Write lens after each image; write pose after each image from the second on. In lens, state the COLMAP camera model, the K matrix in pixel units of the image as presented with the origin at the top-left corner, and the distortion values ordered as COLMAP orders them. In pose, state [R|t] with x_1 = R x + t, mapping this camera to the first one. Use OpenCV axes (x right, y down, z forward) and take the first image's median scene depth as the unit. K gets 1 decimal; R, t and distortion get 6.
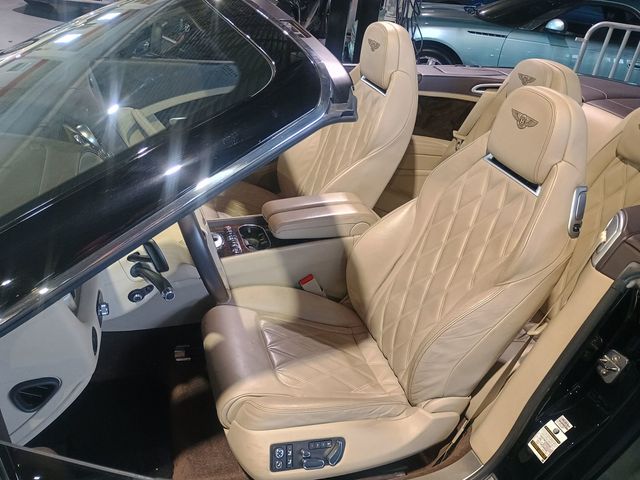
lens RADIAL K [[558.2, 0, 321.6], [0, 558.2, 232.4], [0, 0, 1]] dist [0.059683, -0.086783]
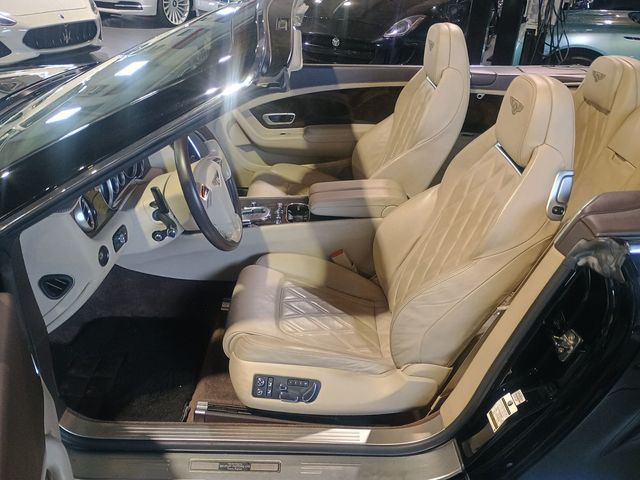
lens RADIAL K [[558.2, 0, 321.6], [0, 558.2, 232.4], [0, 0, 1]] dist [0.059683, -0.086783]
pose [[0.949191, 0.073681, -0.305953, 0.271744], [-0.083229, 0.996363, -0.018262, 0.063717], [0.303495, 0.042799, 0.951871, -0.067956]]
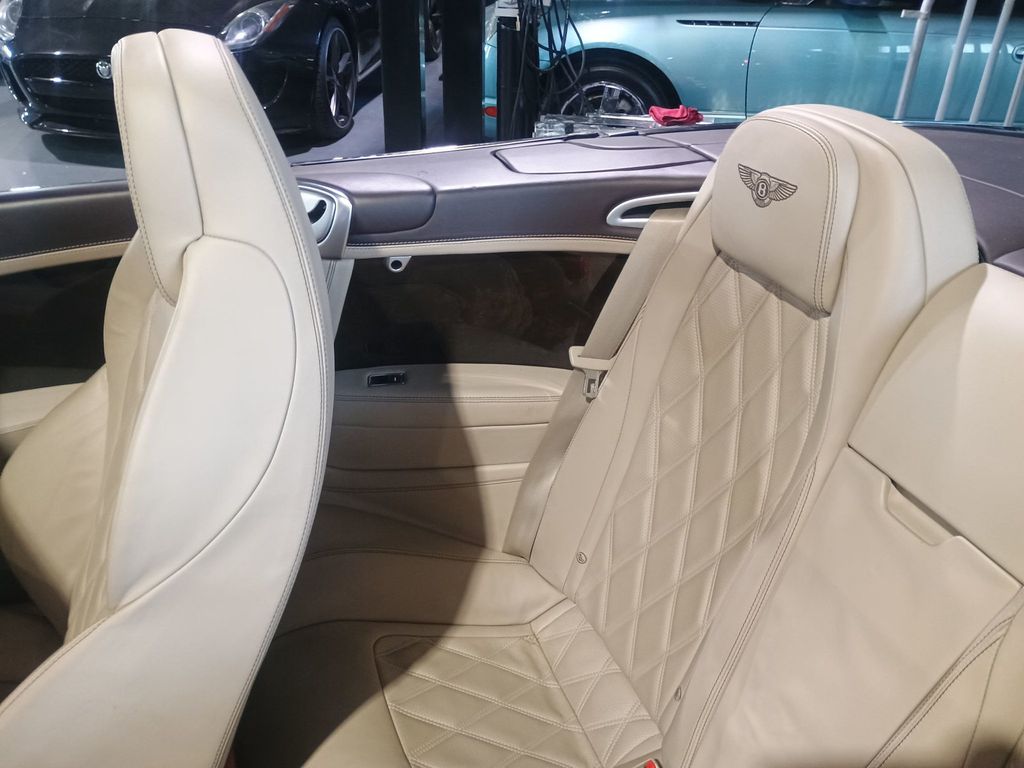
lens RADIAL K [[875.2, 0, 531.6], [0, 875.2, 382.7], [0, 0, 1]] dist [0.077188, -0.087244]
pose [[0.994317, -0.106255, 0.006543, 0.280044], [0.106040, 0.993985, 0.027367, -0.238456], [-0.009412, -0.026517, 0.999604, 0.670098]]
